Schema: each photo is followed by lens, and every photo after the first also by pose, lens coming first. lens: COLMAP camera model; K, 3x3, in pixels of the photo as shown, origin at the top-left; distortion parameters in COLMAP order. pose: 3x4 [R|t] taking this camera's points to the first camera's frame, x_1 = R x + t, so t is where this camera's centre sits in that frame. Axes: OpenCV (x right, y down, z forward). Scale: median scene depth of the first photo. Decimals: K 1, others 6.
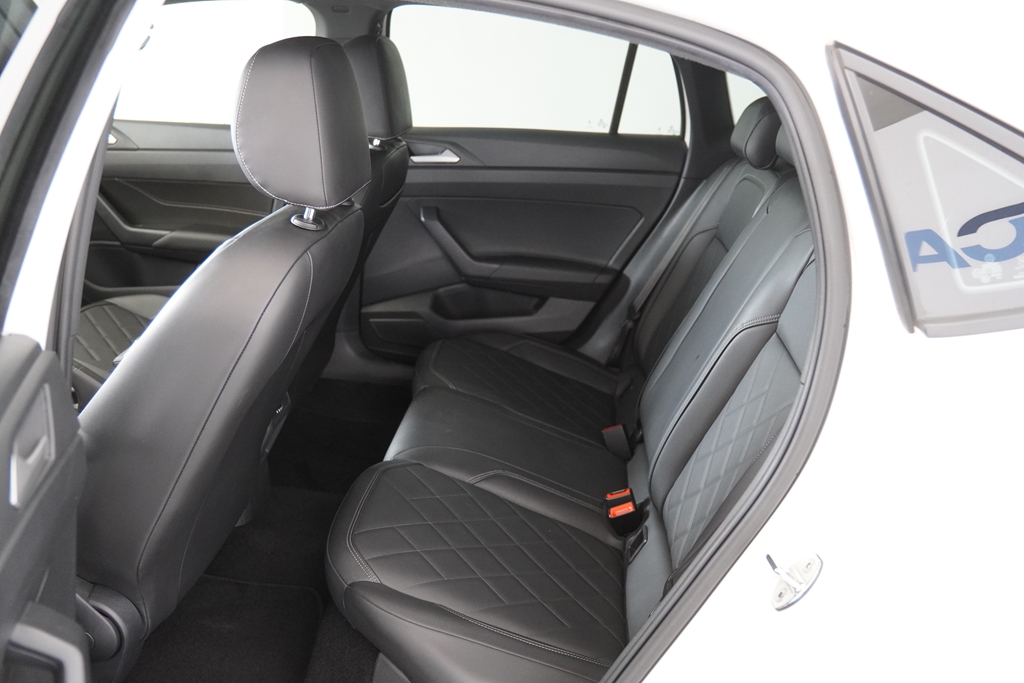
lens RADIAL K [[846.9, 0, 518.9], [0, 846.9, 336.6], [0, 0, 1]] dist [-0.052183, 0.001837]
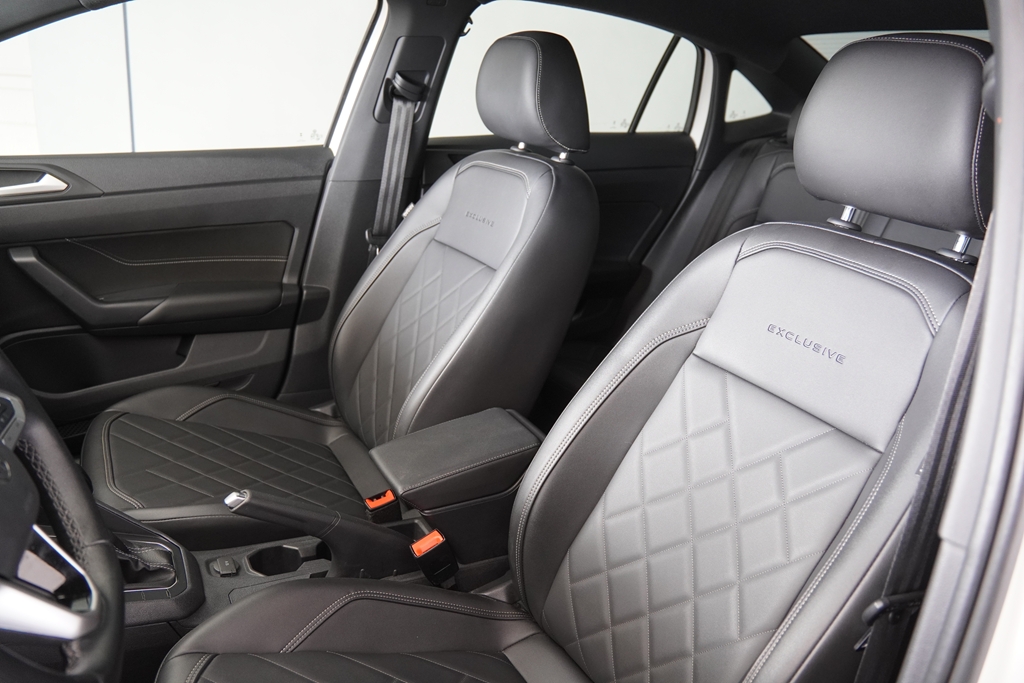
lens RADIAL K [[771.0, 0, 514.0], [0, 771.0, 338.6], [0, 0, 1]] dist [-0.108768, 0.058830]
pose [[0.831405, -0.196040, 0.519937, -0.561394], [0.188218, 0.979740, 0.068438, -0.086003], [-0.522819, 0.040961, 0.851459, 0.291406]]
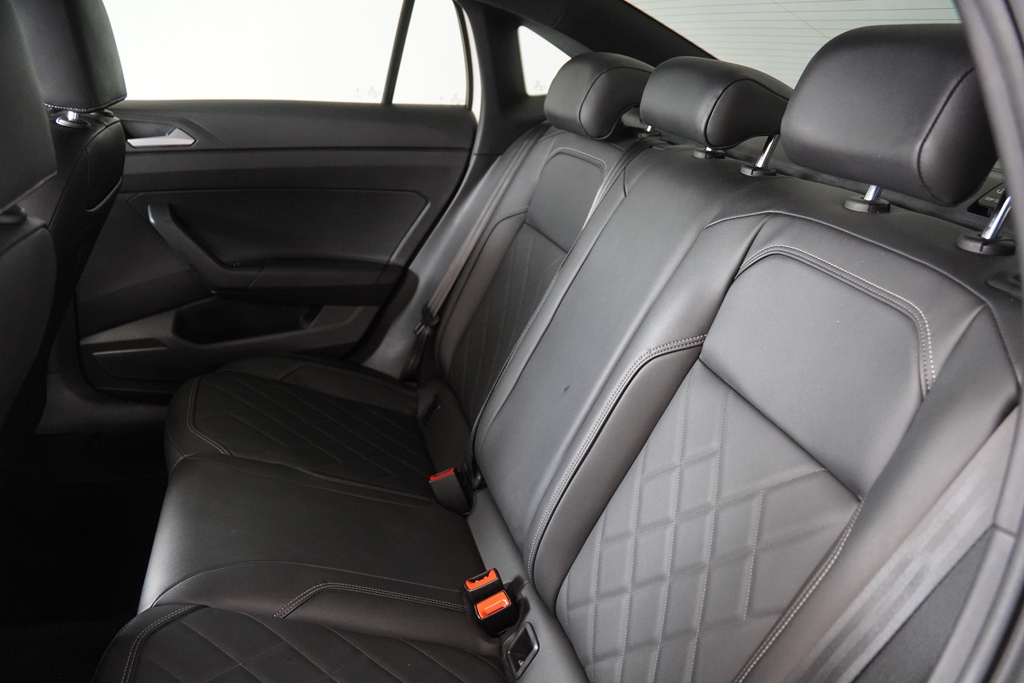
lens RADIAL K [[771.0, 0, 515.8], [0, 771.0, 344.9], [0, 0, 1]] dist [-0.108768, 0.058830]
pose [[0.941015, -0.103128, 0.322265, -0.035396], [0.086141, 0.994056, 0.066574, -0.044904], [-0.327216, -0.034887, 0.944305, 0.248279]]
